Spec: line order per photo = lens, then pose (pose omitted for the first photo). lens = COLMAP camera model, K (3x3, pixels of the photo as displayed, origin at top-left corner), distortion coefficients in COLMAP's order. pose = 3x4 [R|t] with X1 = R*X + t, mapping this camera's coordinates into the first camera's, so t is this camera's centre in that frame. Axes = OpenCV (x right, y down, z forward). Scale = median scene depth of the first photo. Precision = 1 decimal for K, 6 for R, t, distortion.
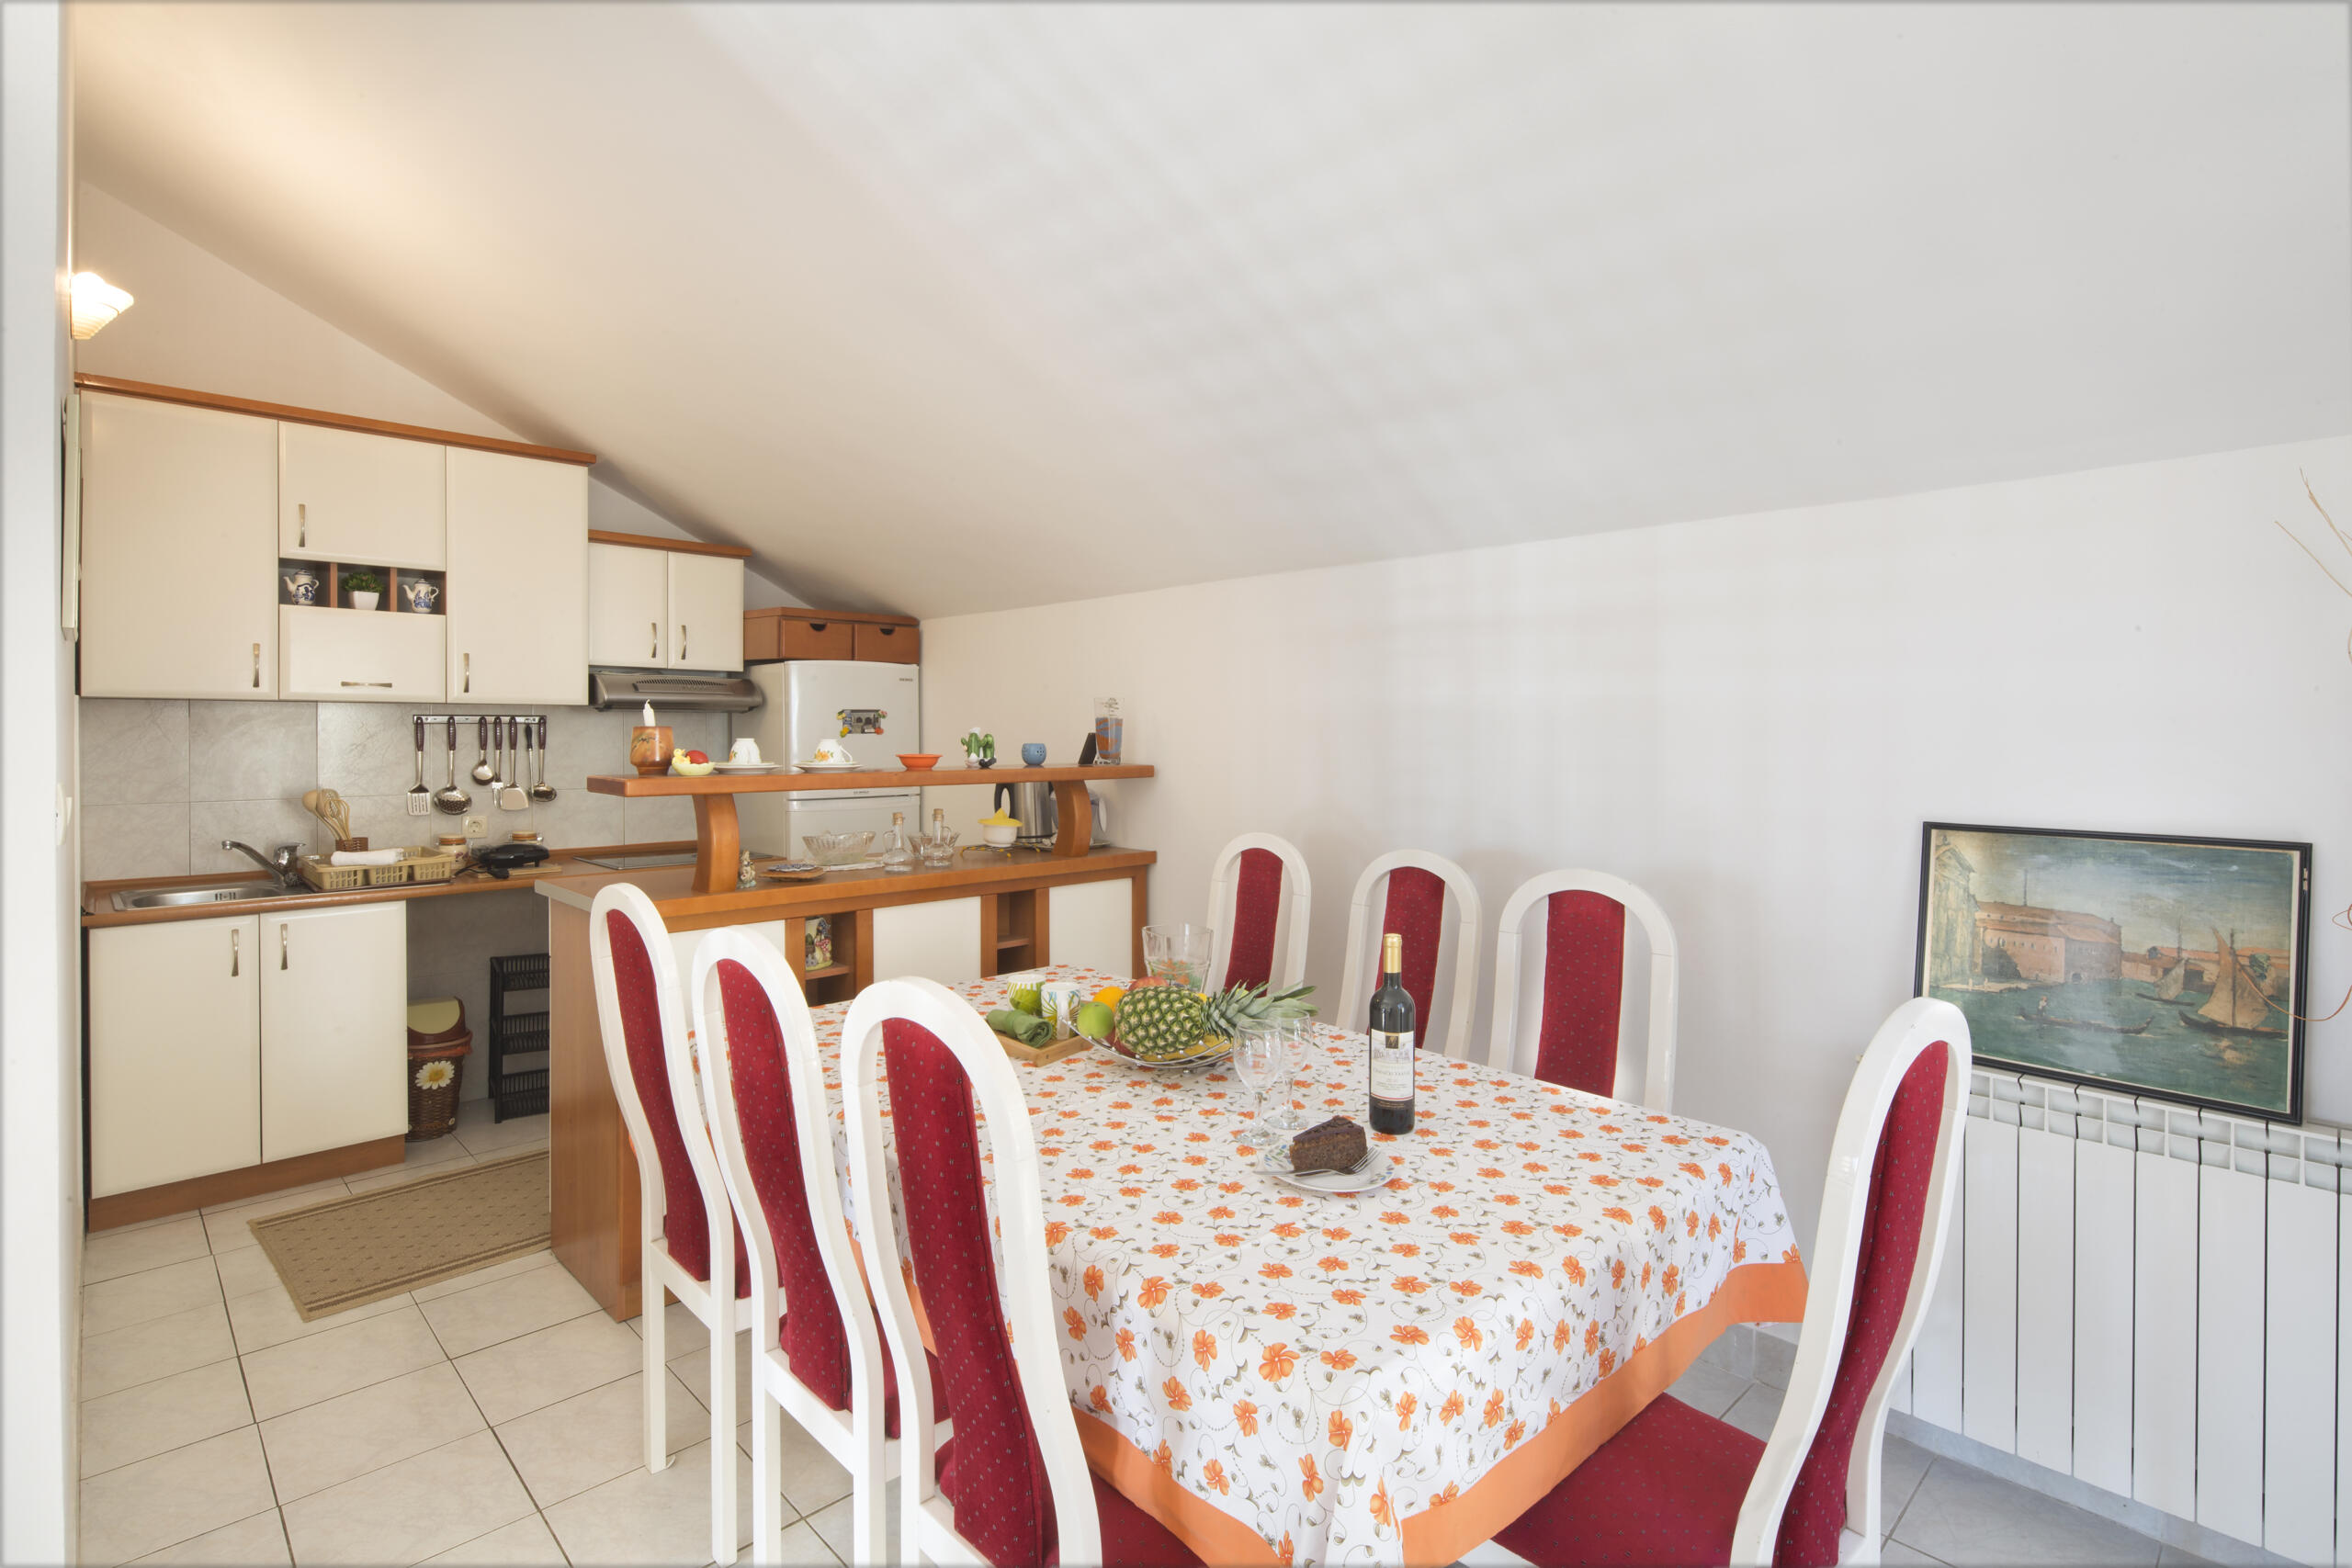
lens RADIAL K [[1112.8, 0, 1184.2], [0, 1112.8, 743.1], [0, 0, 1]] dist [0.000829, -0.000414]
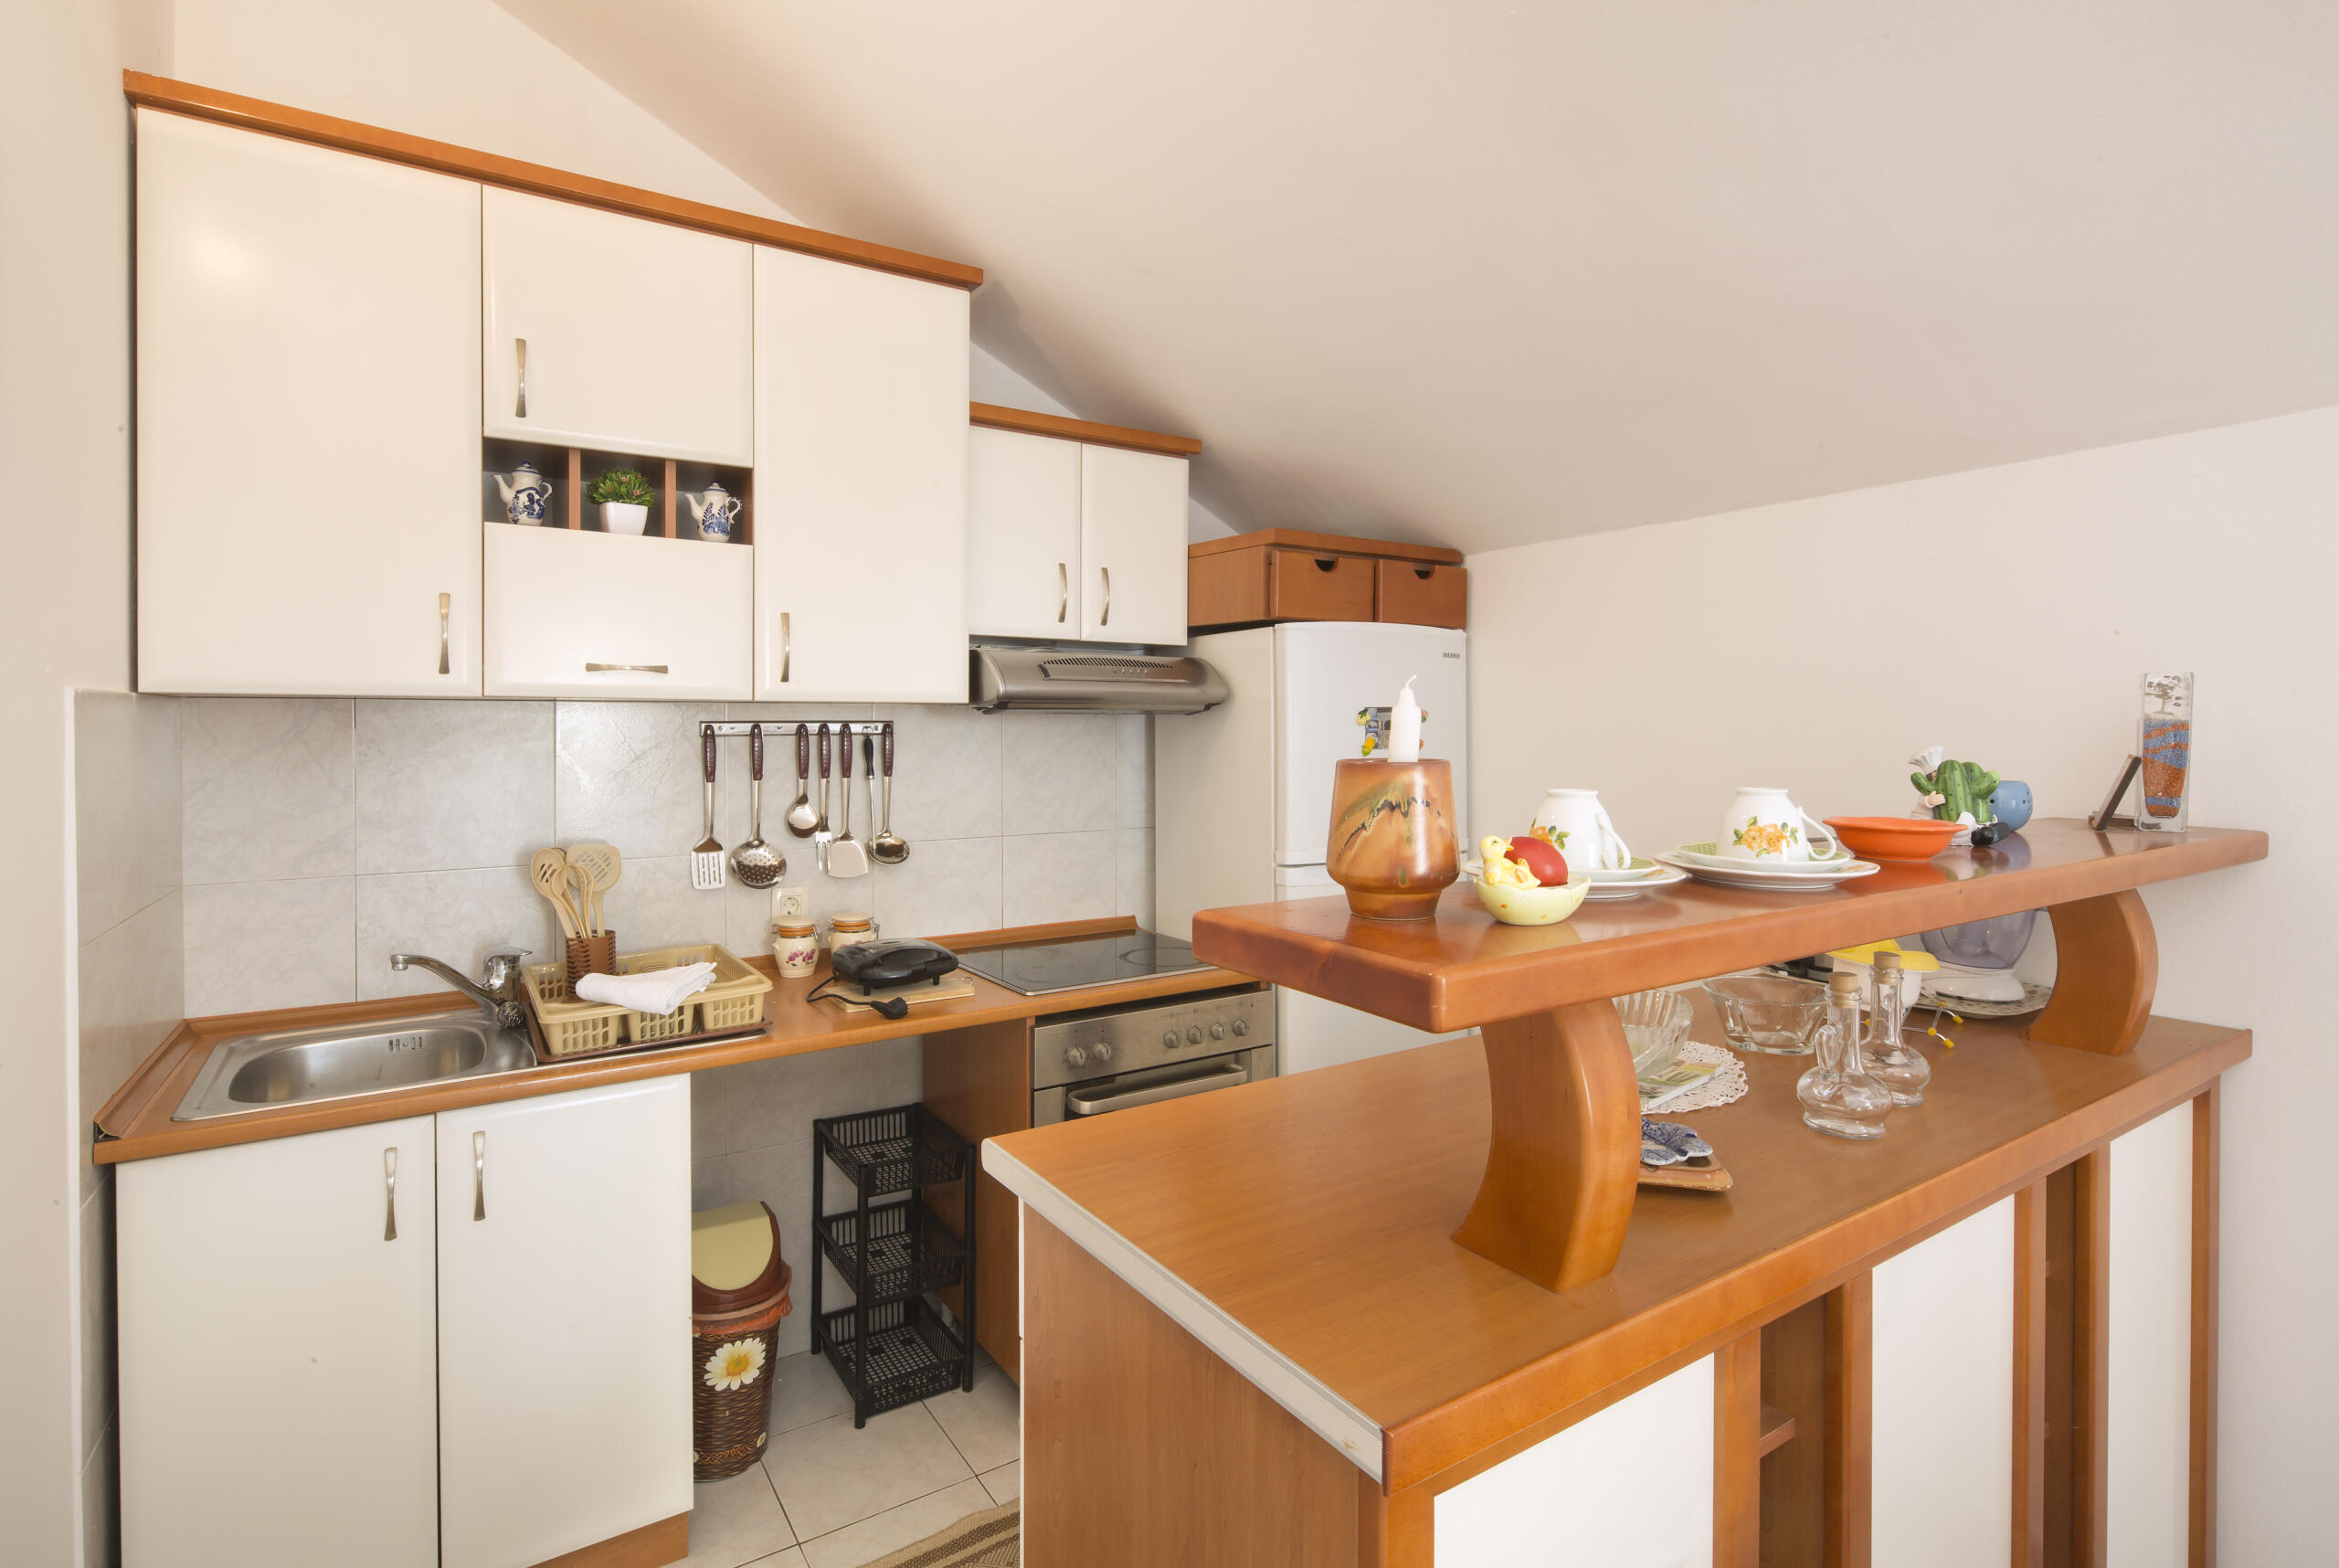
lens RADIAL K [[1122.4, 0, 1161.1], [0, 1122.4, 737.3], [0, 0, 1]] dist [0.002117, 0.000394]
pose [[0.978221, -0.002147, -0.207557, -0.342495], [0.001321, 0.999991, -0.004121, -0.014865], [0.207564, 0.003757, 0.978214, 0.486086]]
